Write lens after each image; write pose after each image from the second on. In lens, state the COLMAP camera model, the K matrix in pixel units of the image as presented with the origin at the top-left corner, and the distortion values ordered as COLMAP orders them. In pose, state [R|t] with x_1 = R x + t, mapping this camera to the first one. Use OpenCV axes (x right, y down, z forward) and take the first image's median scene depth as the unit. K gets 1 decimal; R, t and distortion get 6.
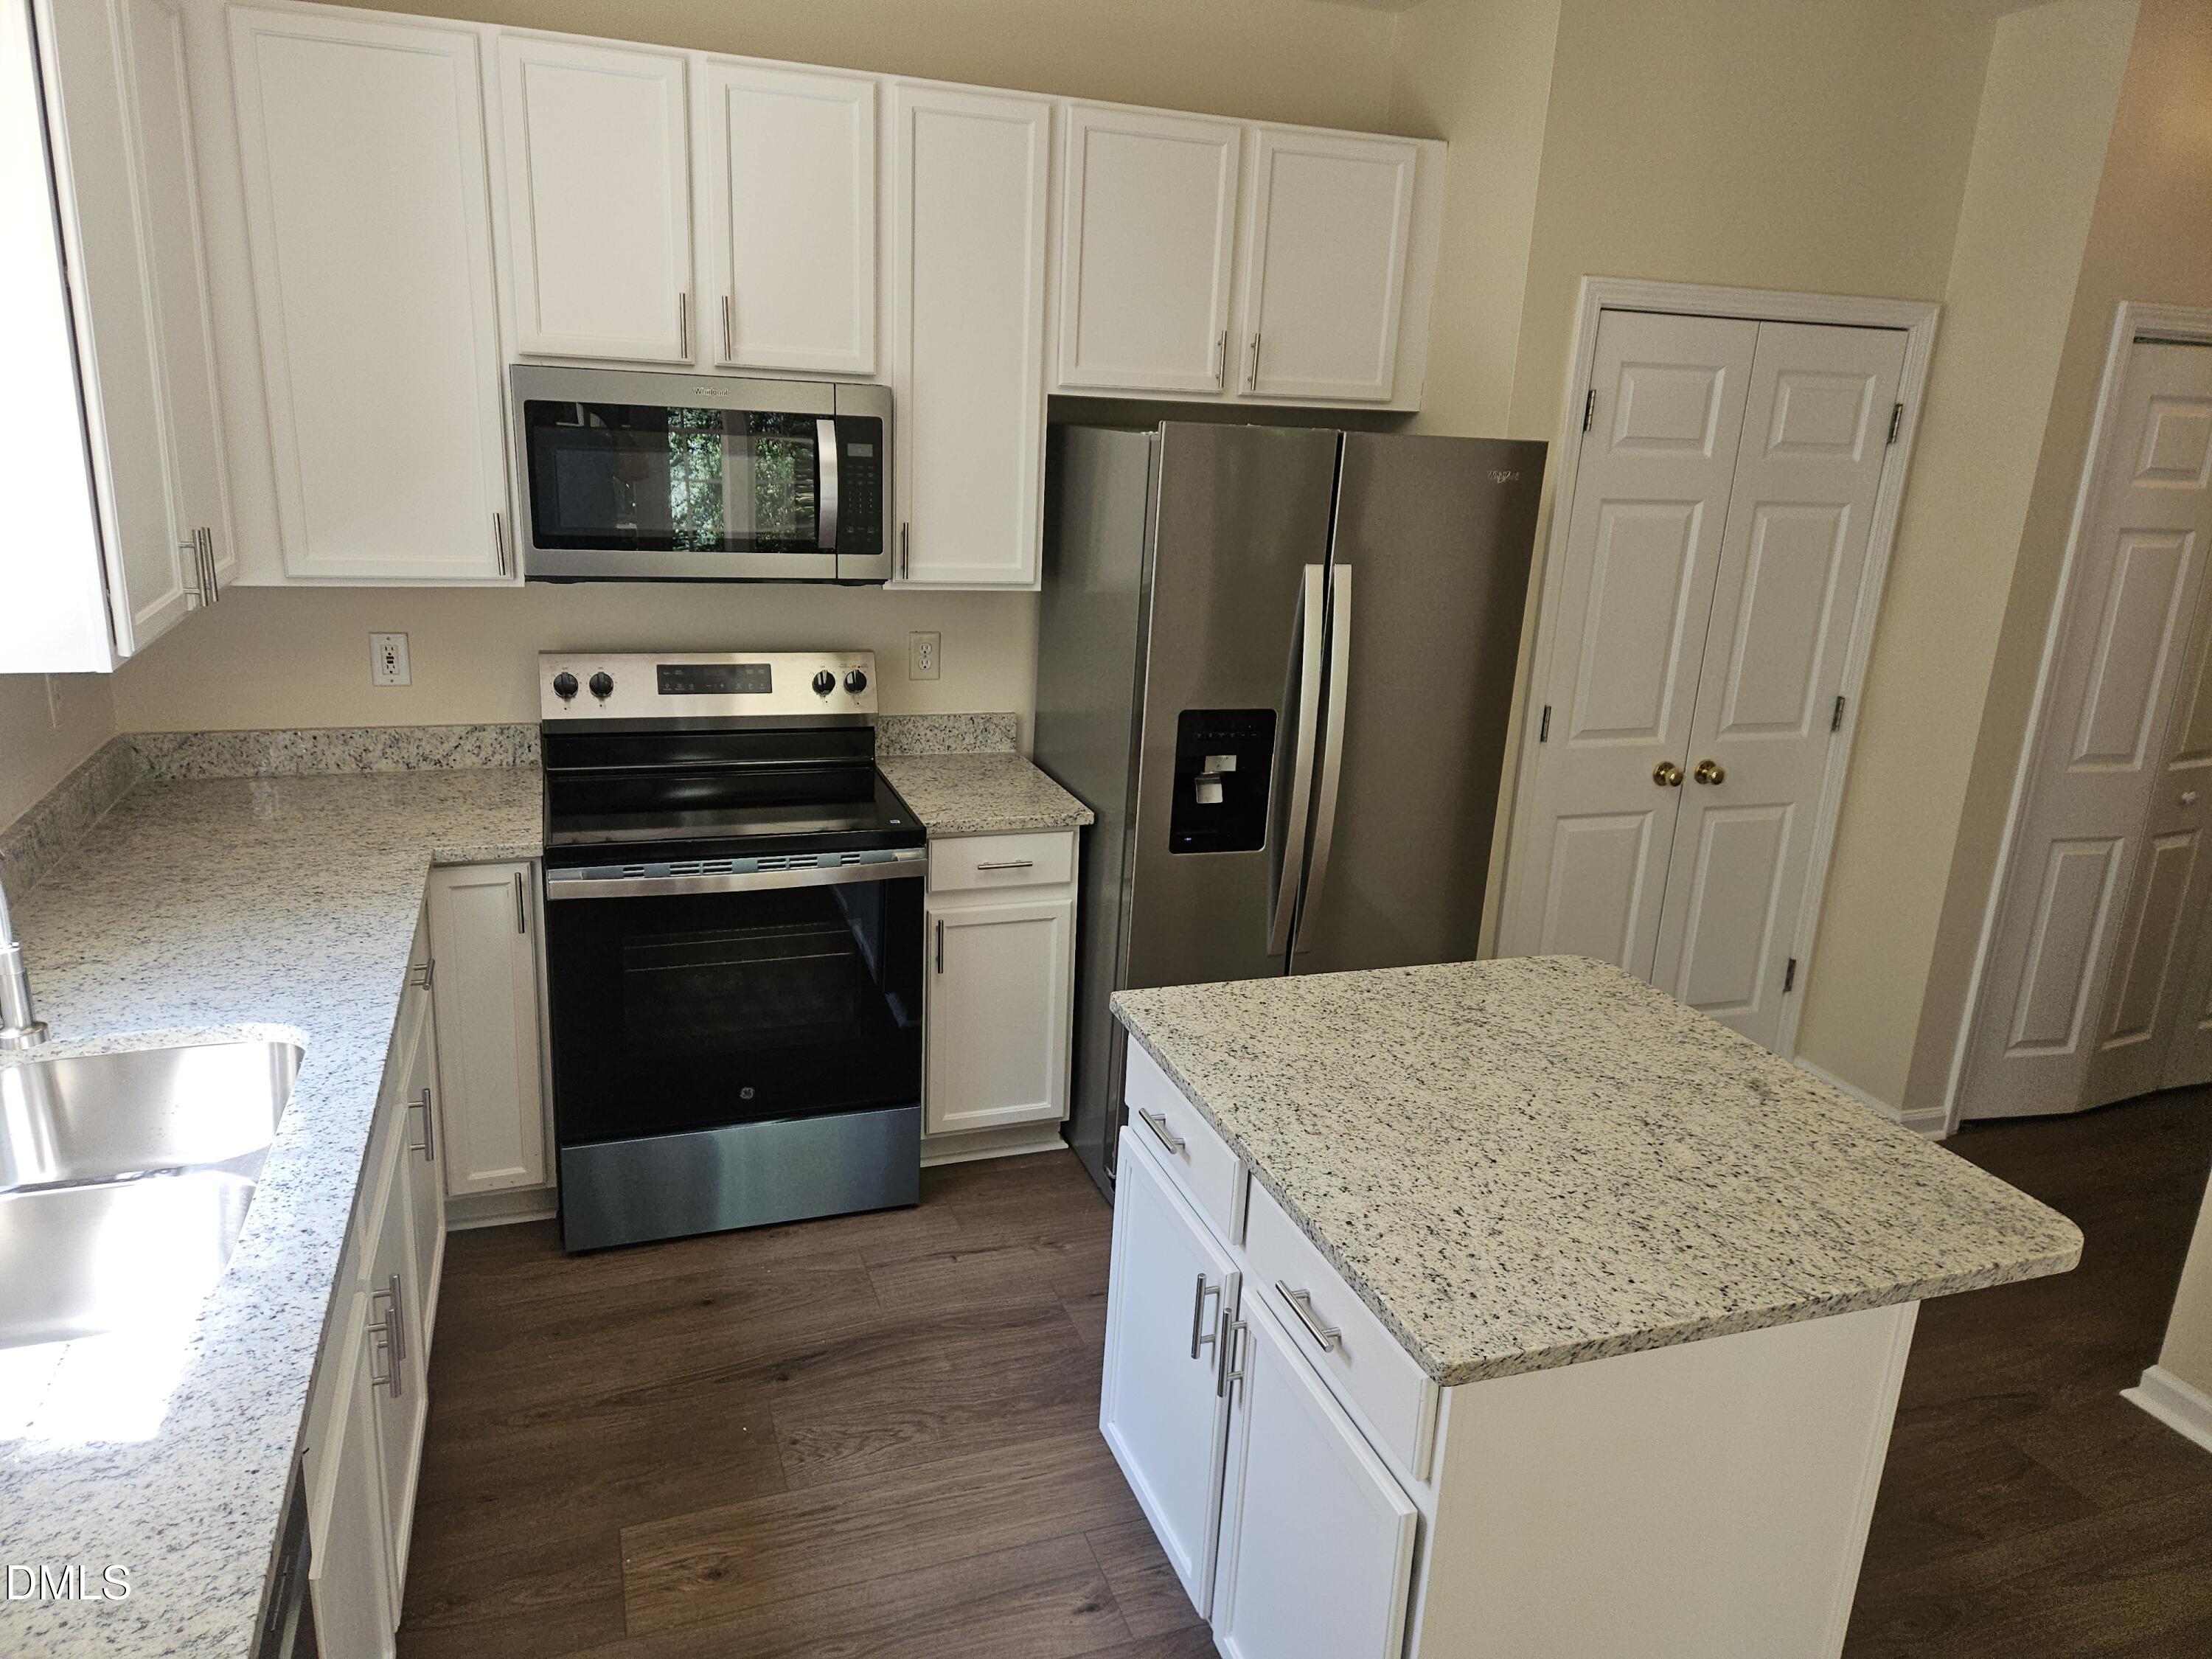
lens RADIAL K [[1482.6, 0, 1079.6], [0, 1482.6, 840.9], [0, 0, 1]] dist [0.072526, -0.078581]
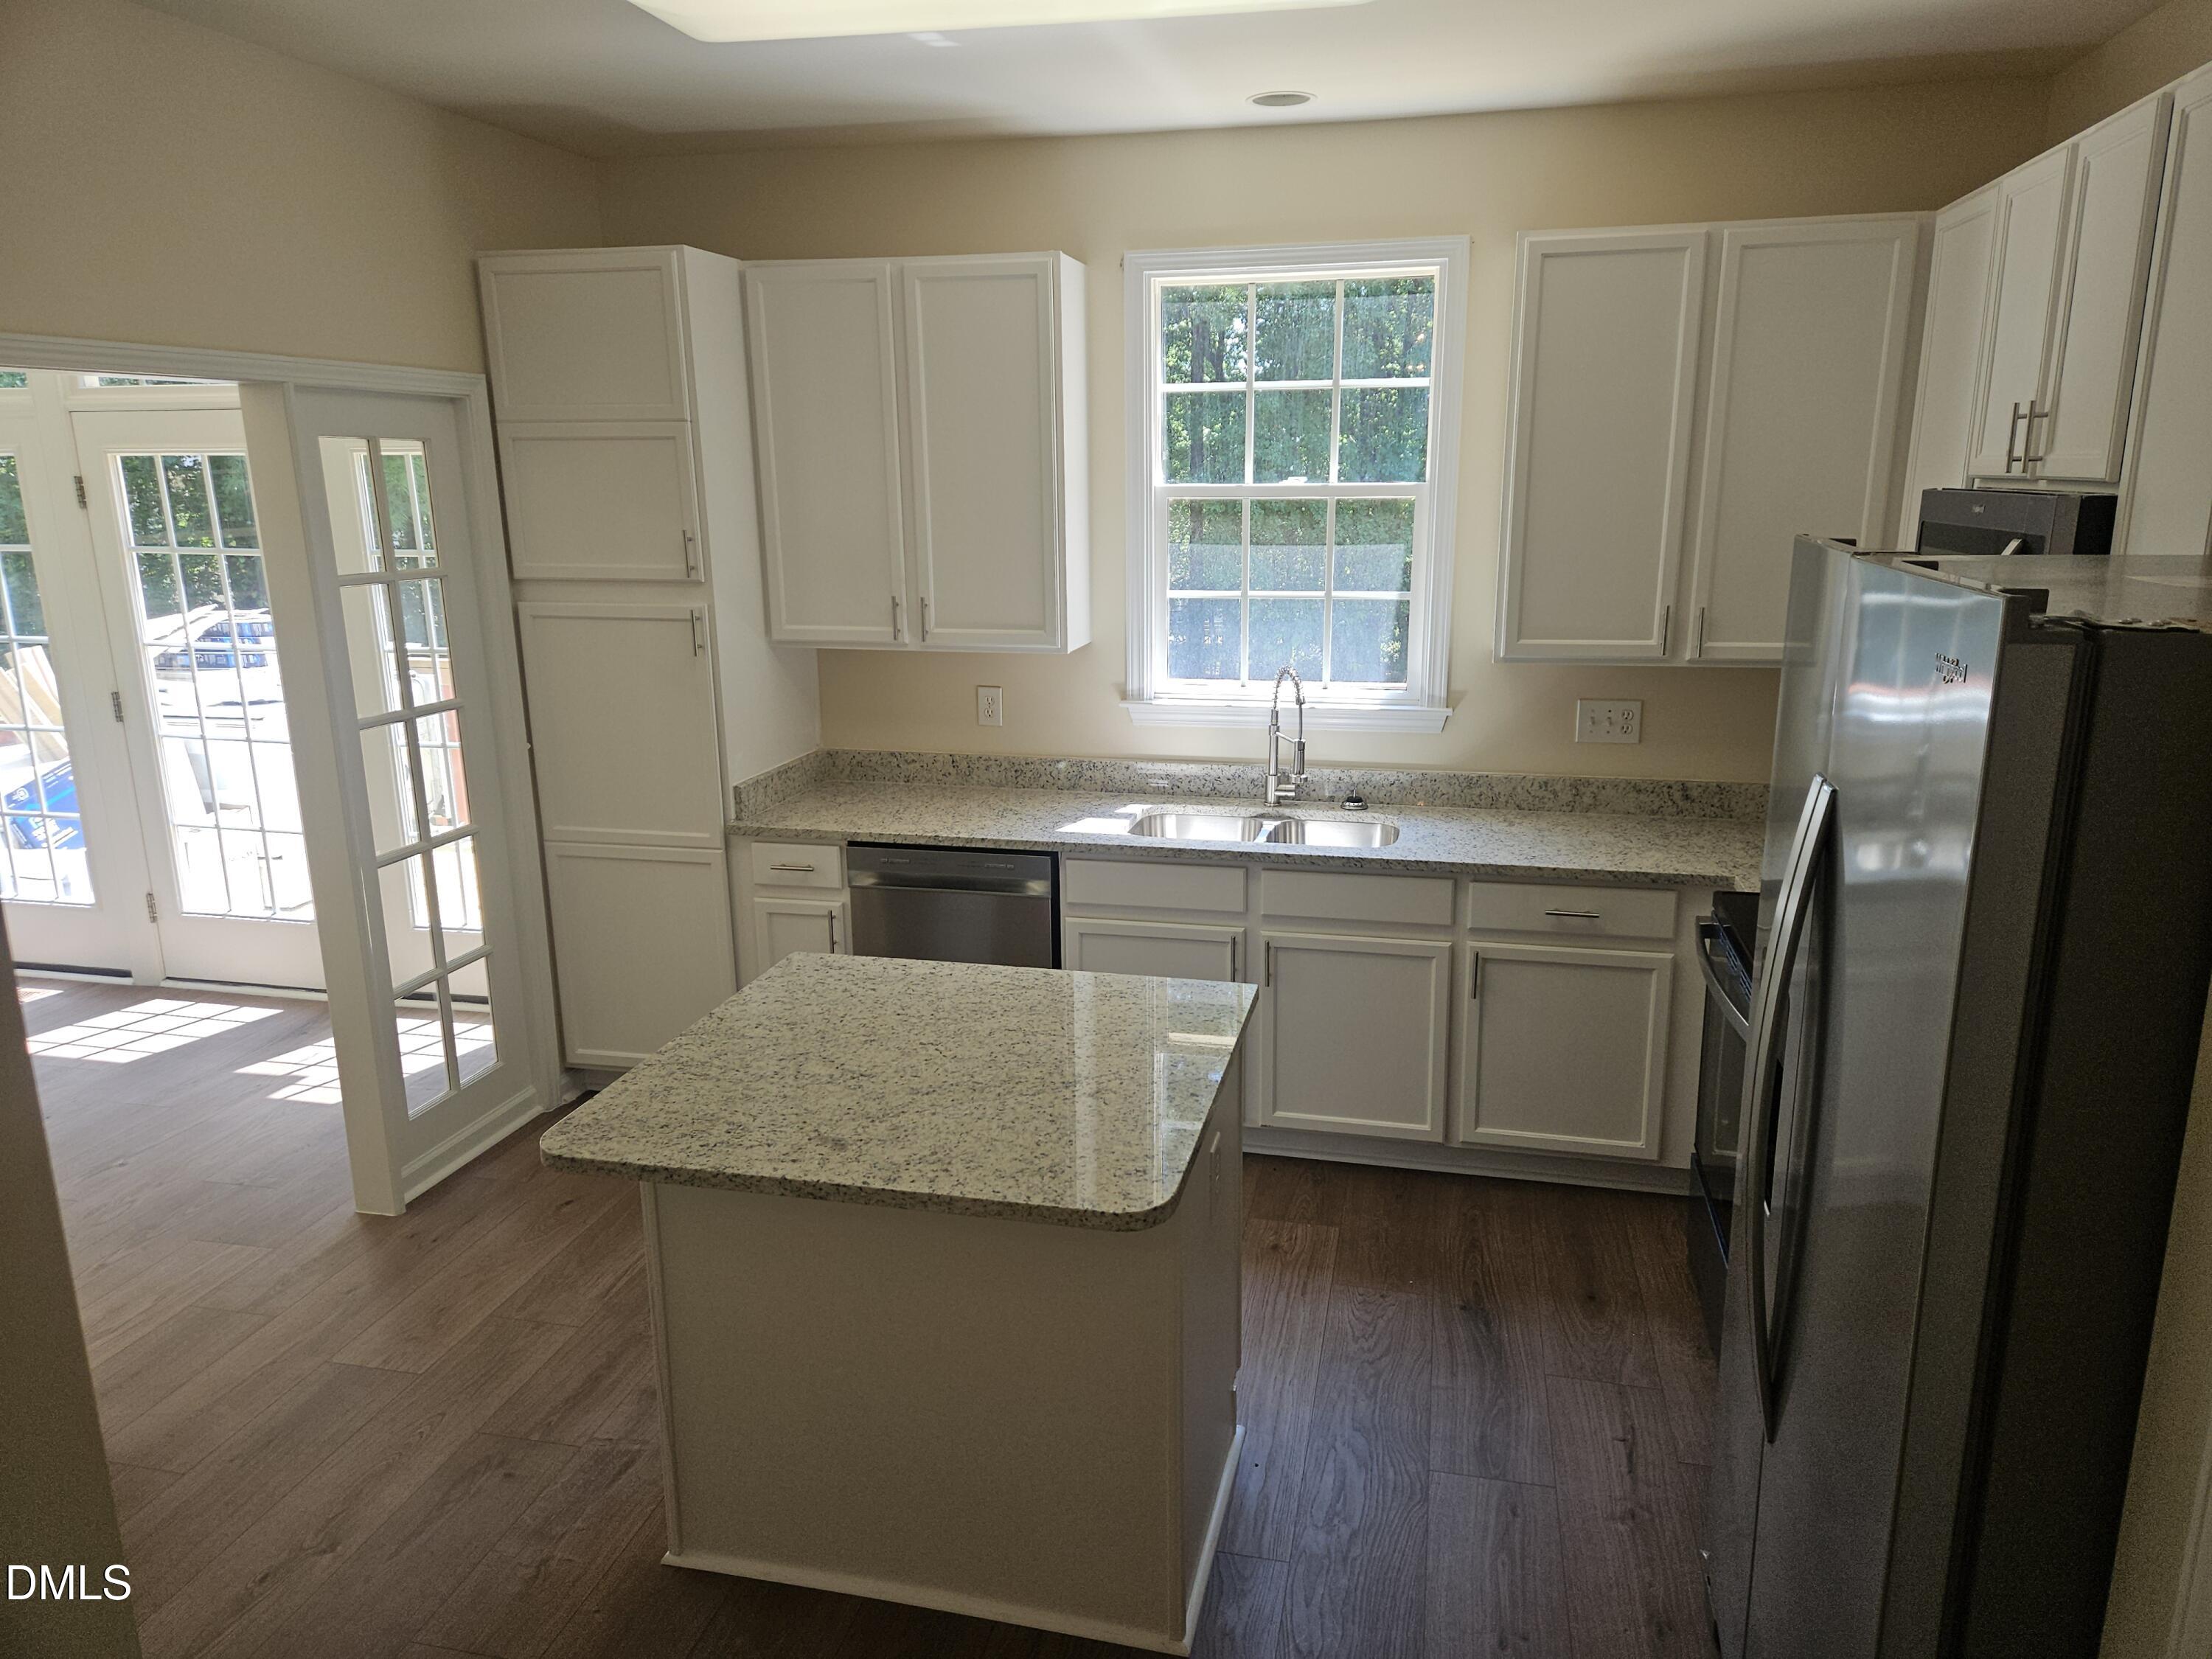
lens RADIAL K [[1482.6, 0, 1079.6], [0, 1482.6, 840.9], [0, 0, 1]] dist [0.072526, -0.078581]
pose [[-0.556176, 0.167442, -0.814022, 1.277092], [-0.250170, 0.900329, 0.356122, -0.472069], [0.792517, 0.401710, -0.458853, 1.680168]]
